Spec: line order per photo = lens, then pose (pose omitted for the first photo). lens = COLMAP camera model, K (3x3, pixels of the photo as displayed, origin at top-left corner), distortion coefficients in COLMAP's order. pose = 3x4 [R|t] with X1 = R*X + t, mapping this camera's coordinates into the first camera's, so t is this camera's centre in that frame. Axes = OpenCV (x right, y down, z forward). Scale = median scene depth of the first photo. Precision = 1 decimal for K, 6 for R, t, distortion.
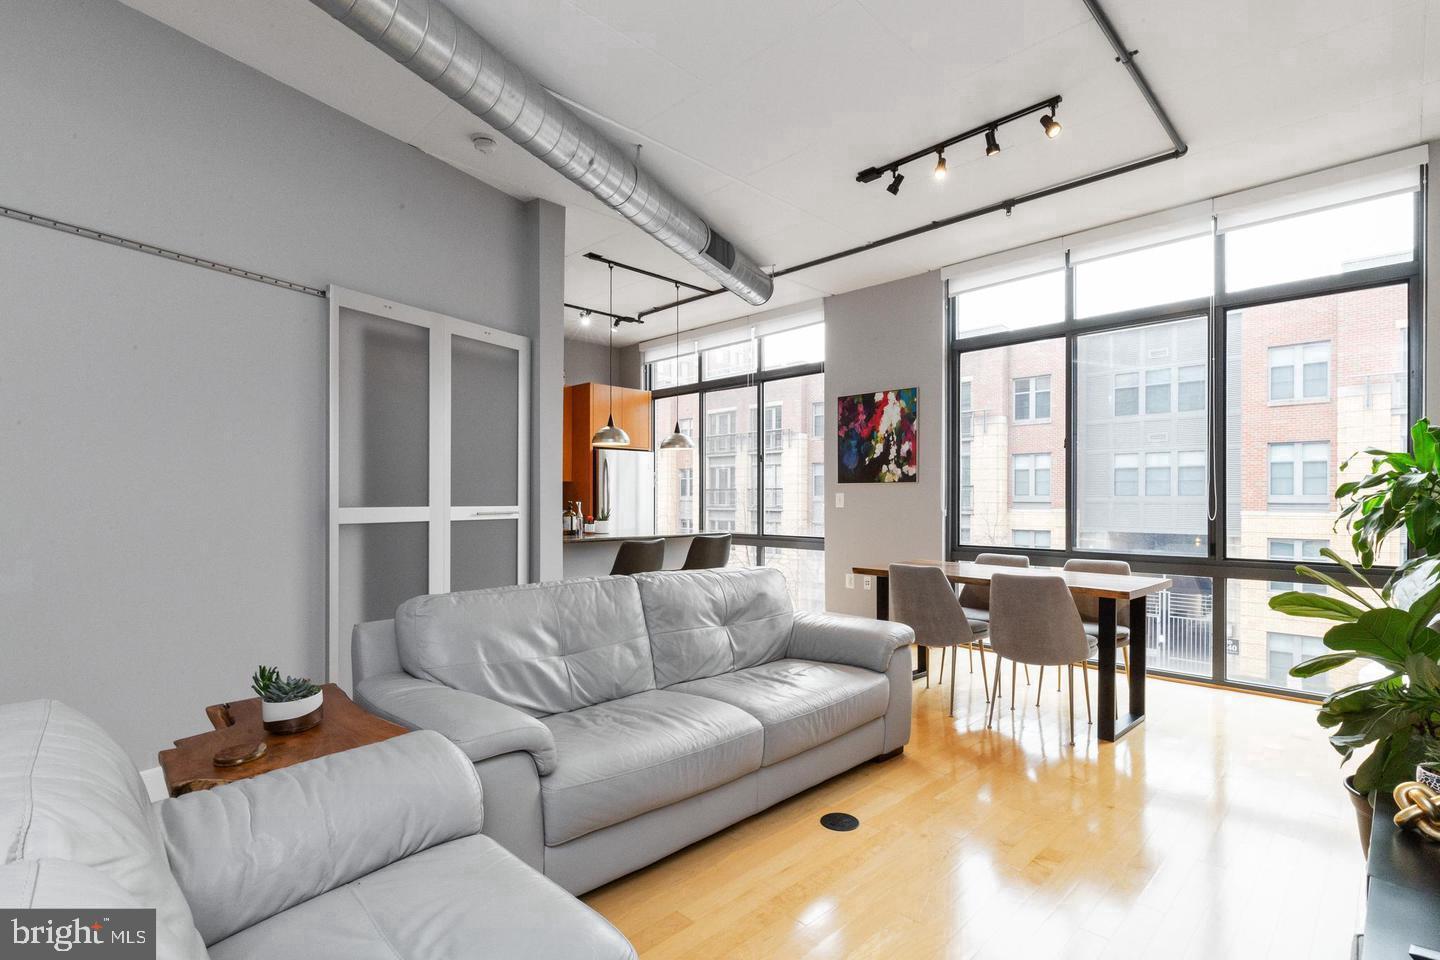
lens RADIAL K [[683.6, 0, 722.2], [0, 683.6, 498.2], [0, 0, 1]] dist [-0.000630, 0.000099]
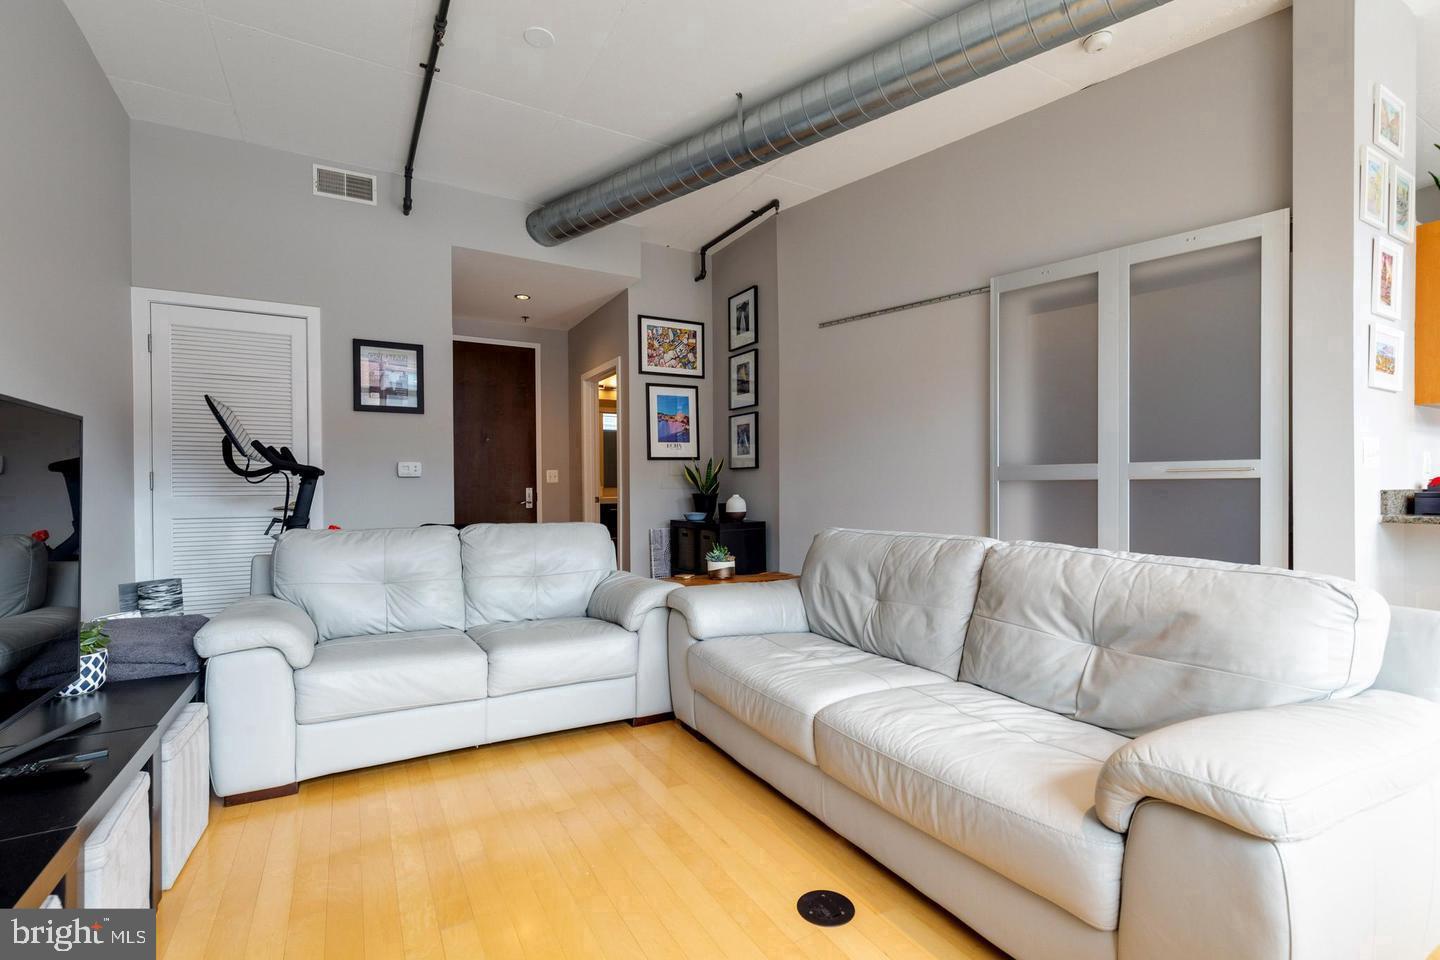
lens RADIAL K [[651.5, 0, 720.0], [0, 651.5, 480.0], [0, 0, 1]] dist [0.000607, 0.000069]
pose [[-0.263246, -0.006255, -0.964709, 0.661546], [0.008280, 0.999928, -0.008742, 0.045640], [0.964693, -0.010289, -0.263175, 0.866134]]
